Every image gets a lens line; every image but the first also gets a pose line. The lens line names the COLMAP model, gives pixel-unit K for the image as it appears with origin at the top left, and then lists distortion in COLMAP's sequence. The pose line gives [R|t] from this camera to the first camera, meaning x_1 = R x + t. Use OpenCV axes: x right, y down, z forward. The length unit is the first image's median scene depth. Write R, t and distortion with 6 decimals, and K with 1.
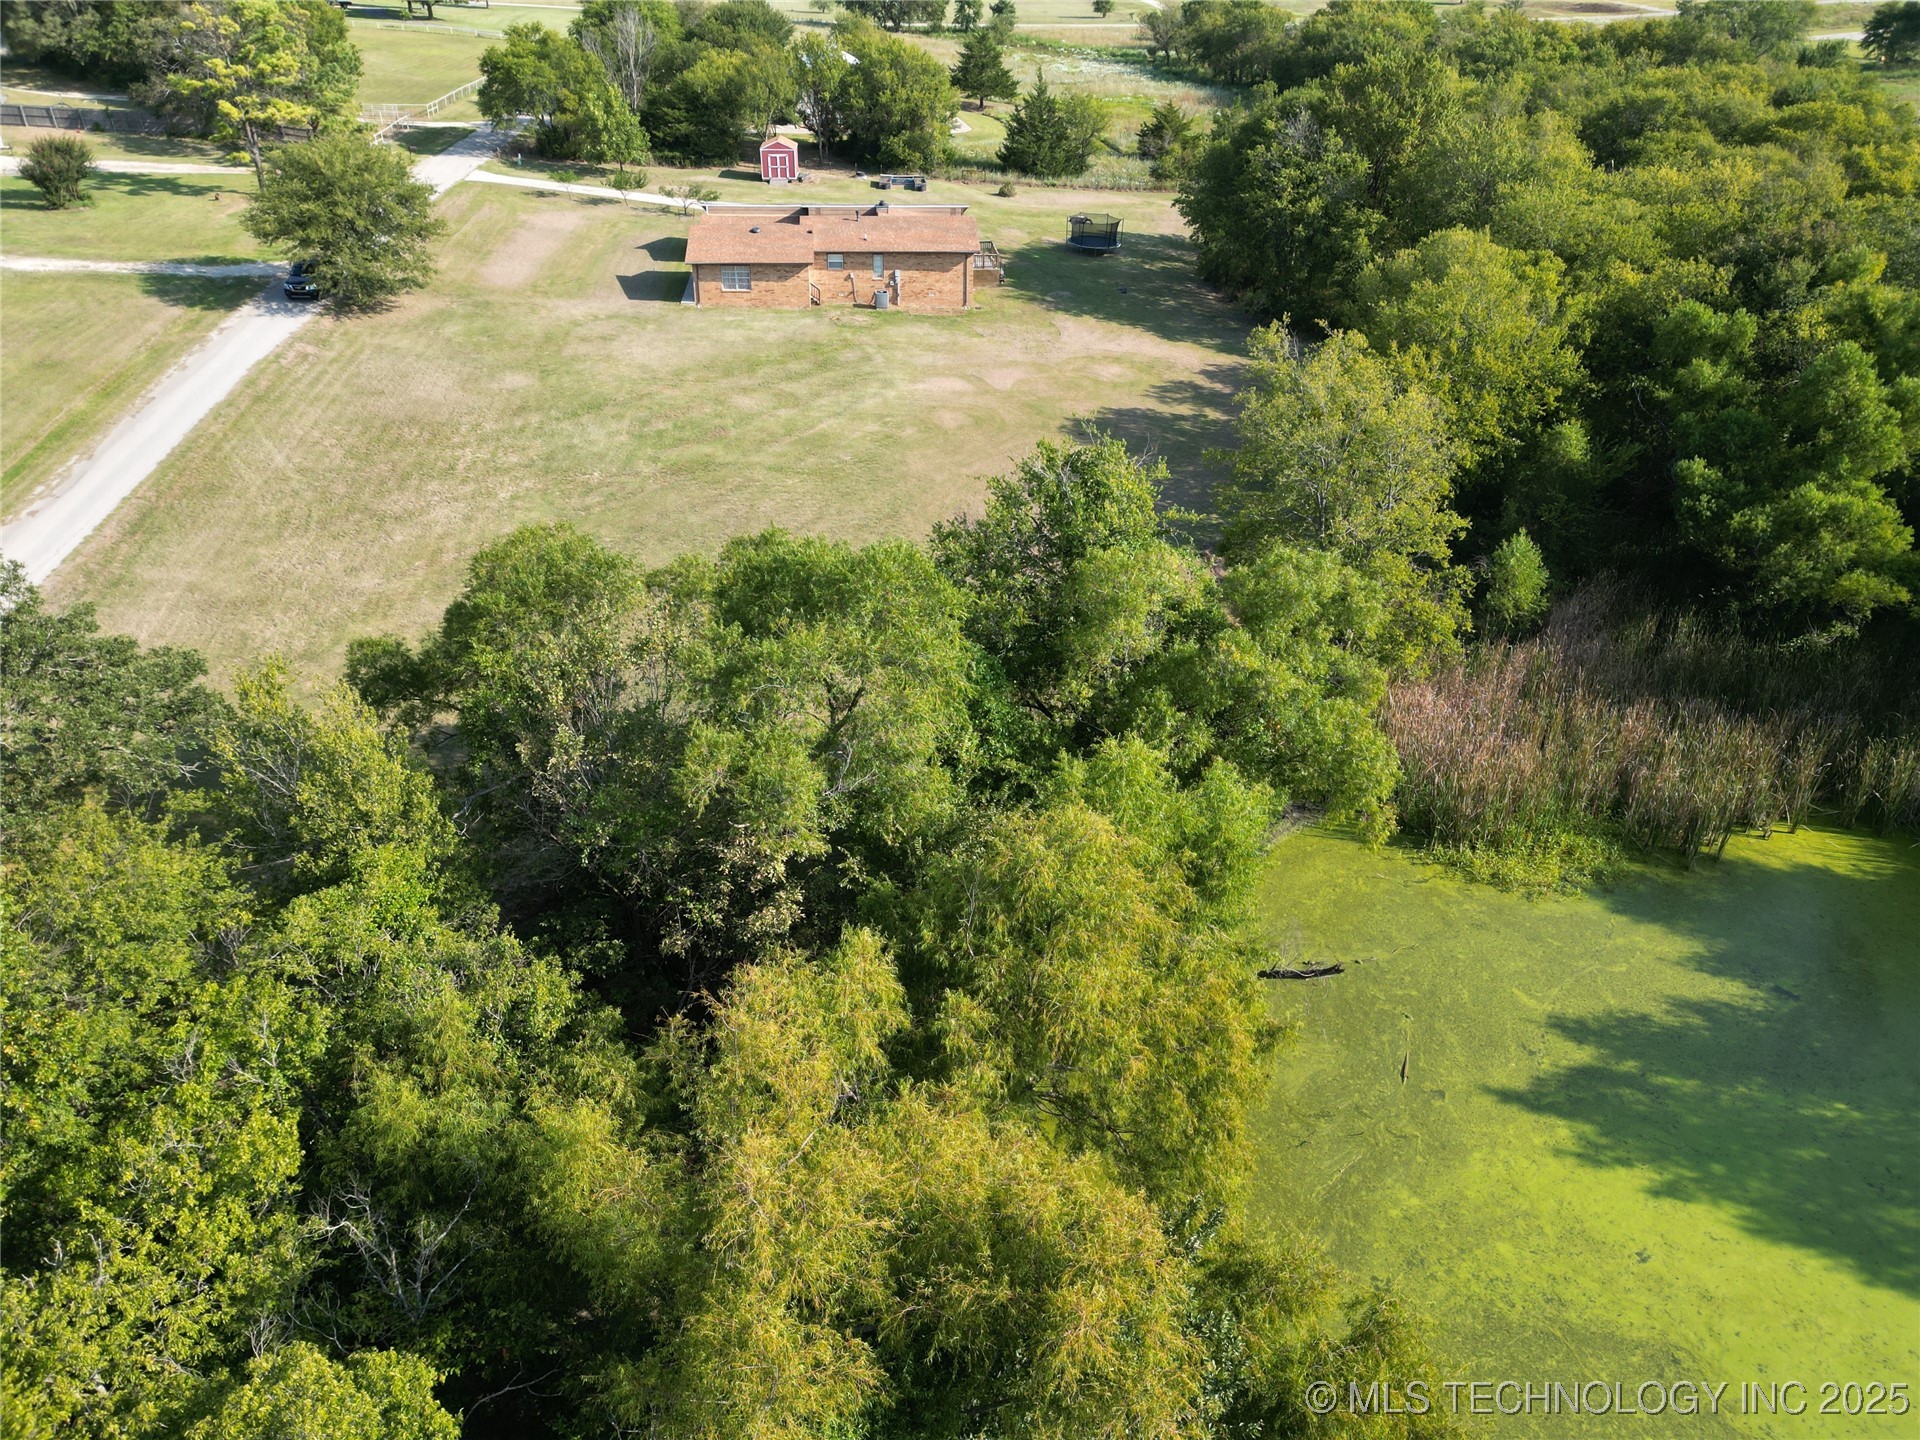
lens RADIAL K [[1352.7, 0, 947.1], [0, 1352.7, 714.4], [0, 0, 1]] dist [0.056065, -0.047611]
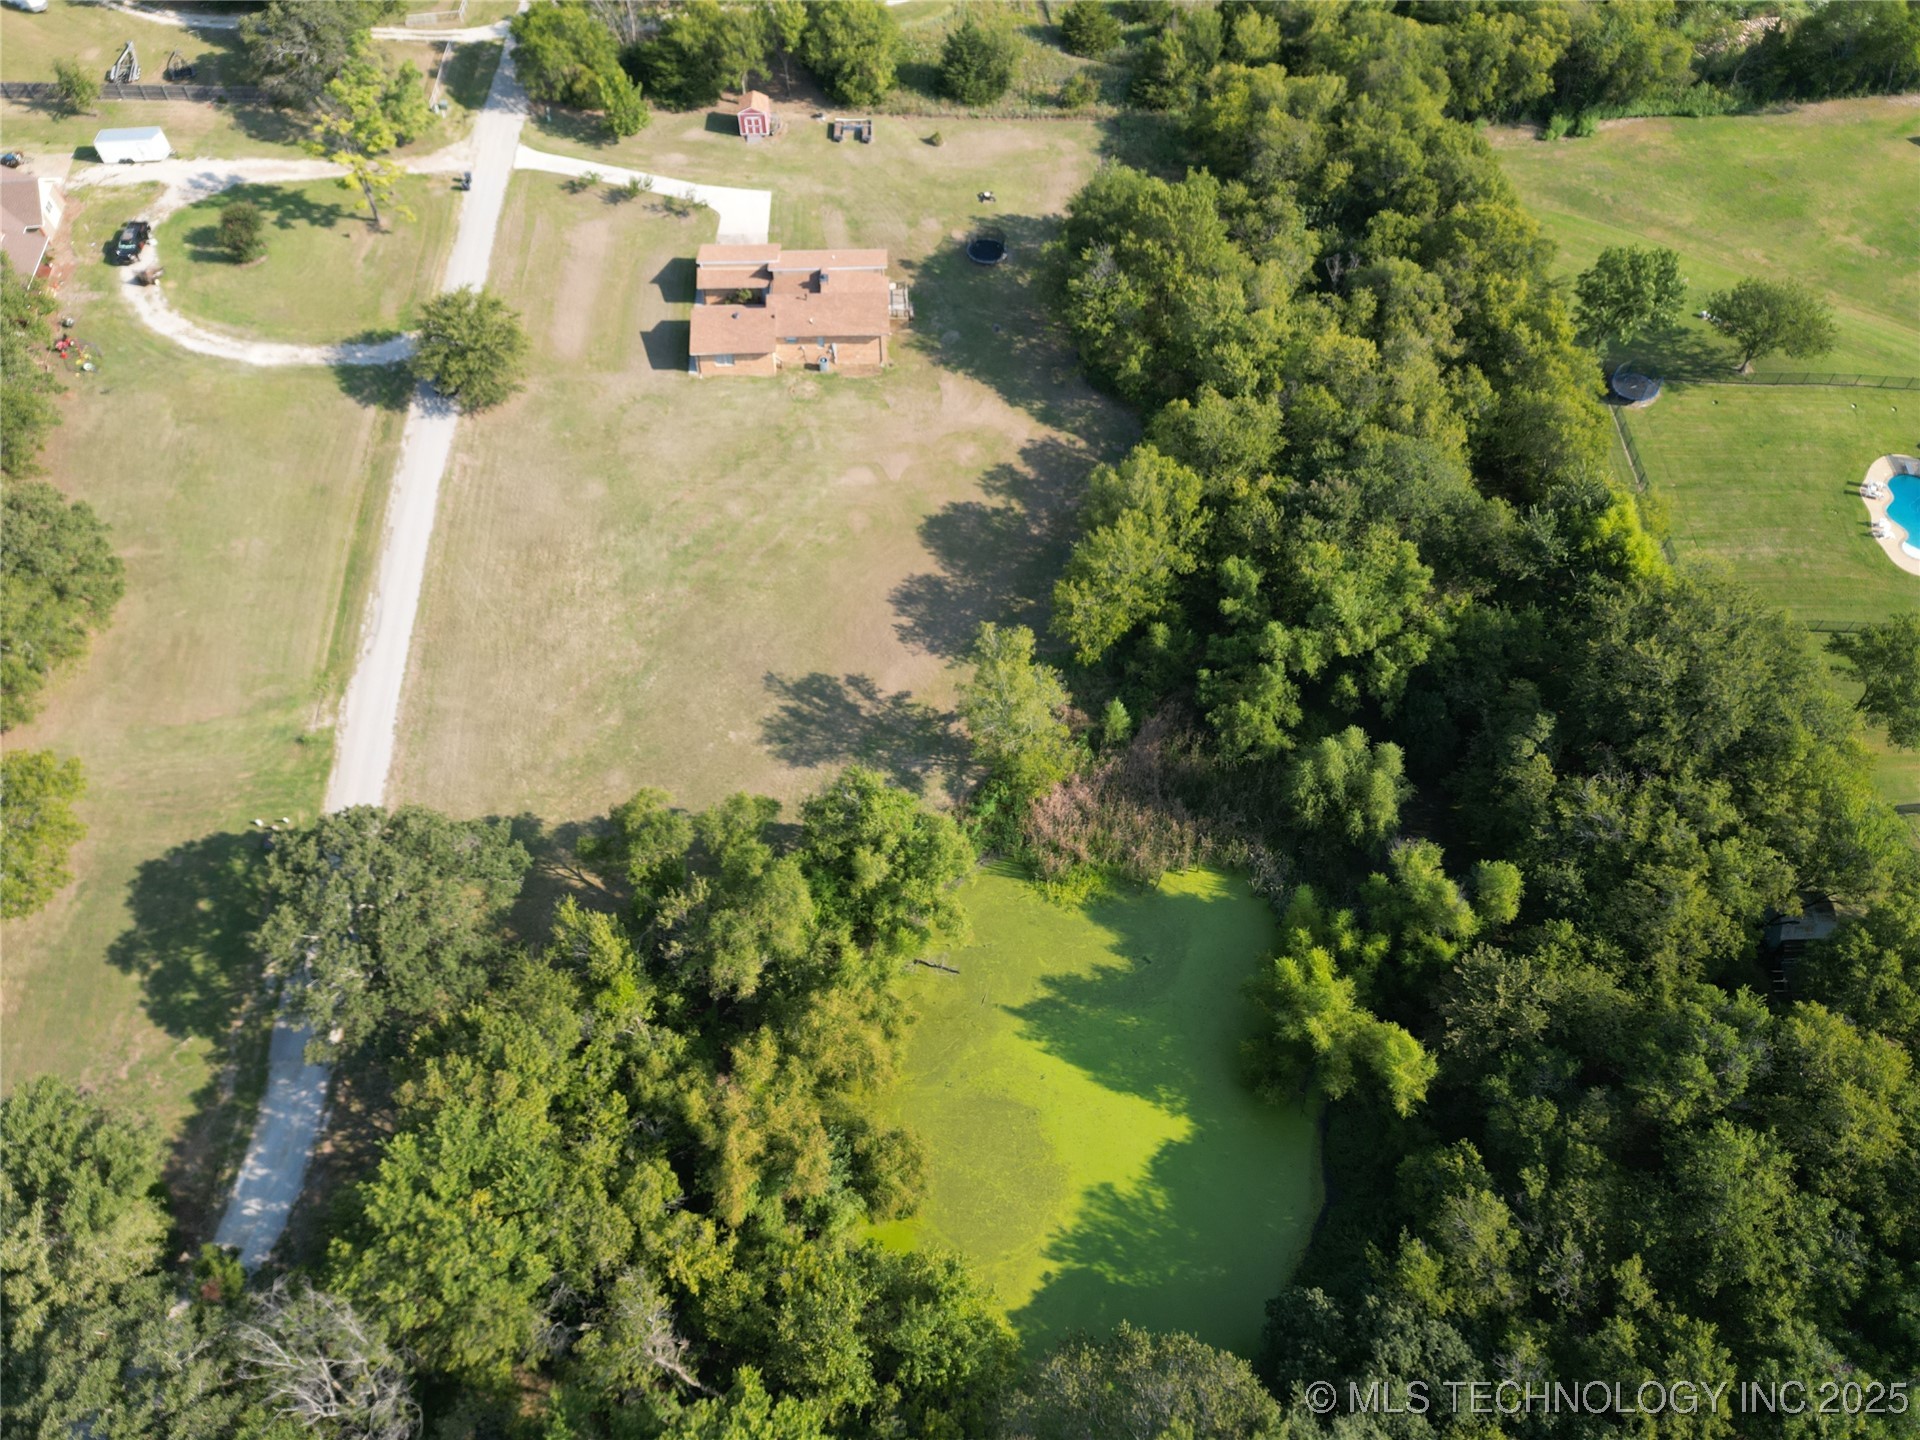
lens RADIAL K [[1352.7, 0, 955.5], [0, 1352.7, 727.1], [0, 0, 1]] dist [0.056065, -0.047611]
pose [[0.999755, 0.011166, -0.019110, 0.149234], [-0.003143, 0.926295, 0.376786, -0.579422], [0.021909, -0.376634, 0.926103, -0.600471]]
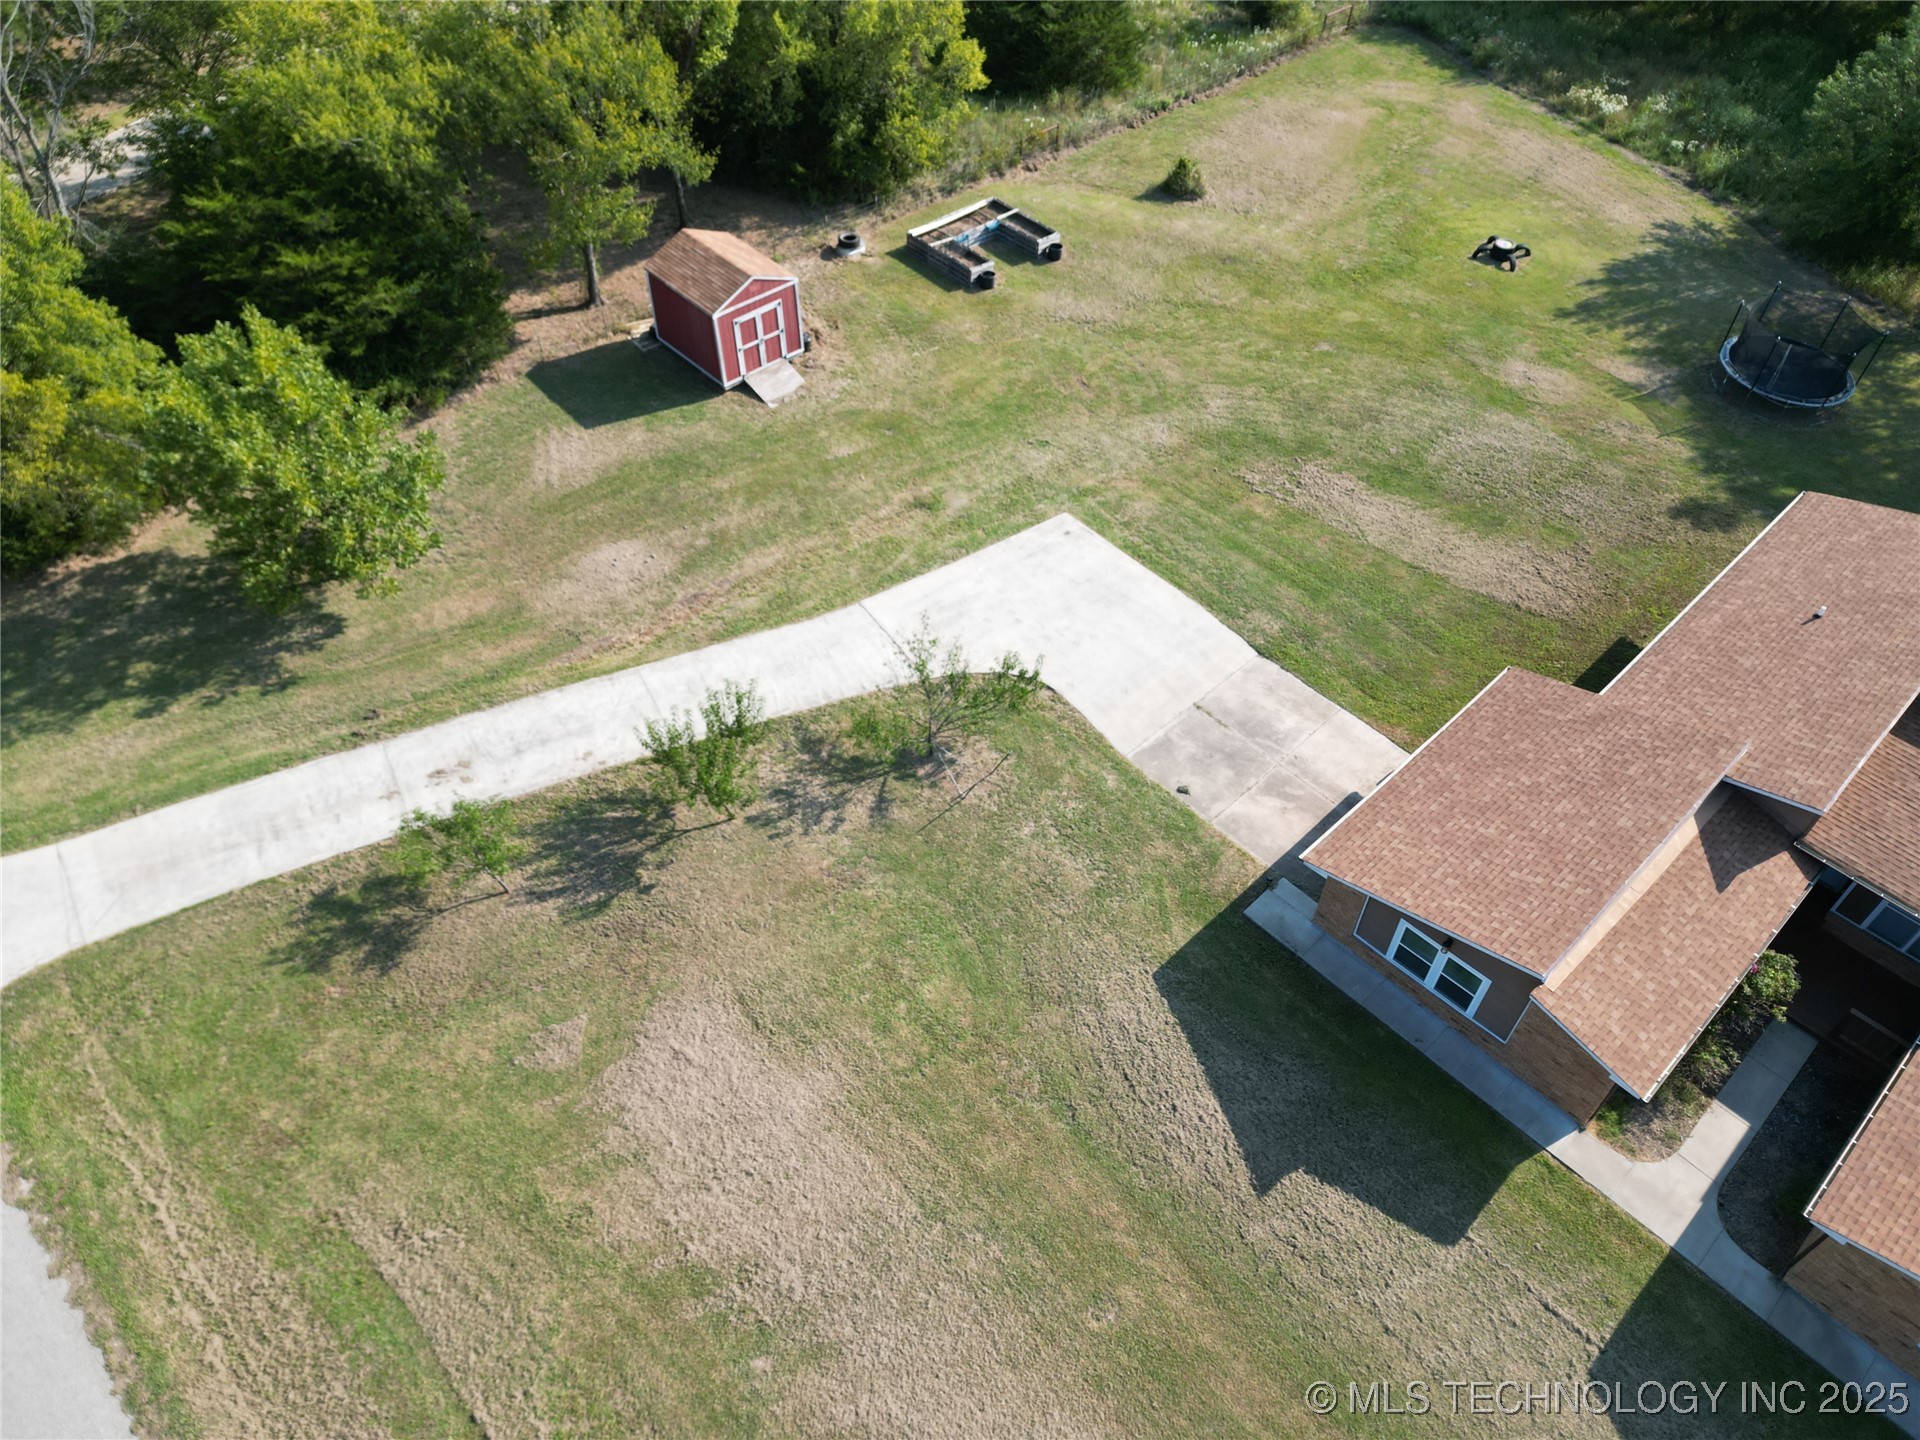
lens RADIAL K [[1352.7, 0, 960.3], [0, 1352.7, 718.6], [0, 0, 1]] dist [0.056065, -0.047611]
pose [[0.764833, -0.483456, 0.425795, -0.440707], [0.330990, 0.861922, 0.384105, -0.692297], [-0.552699, -0.152842, 0.819245, 1.077018]]
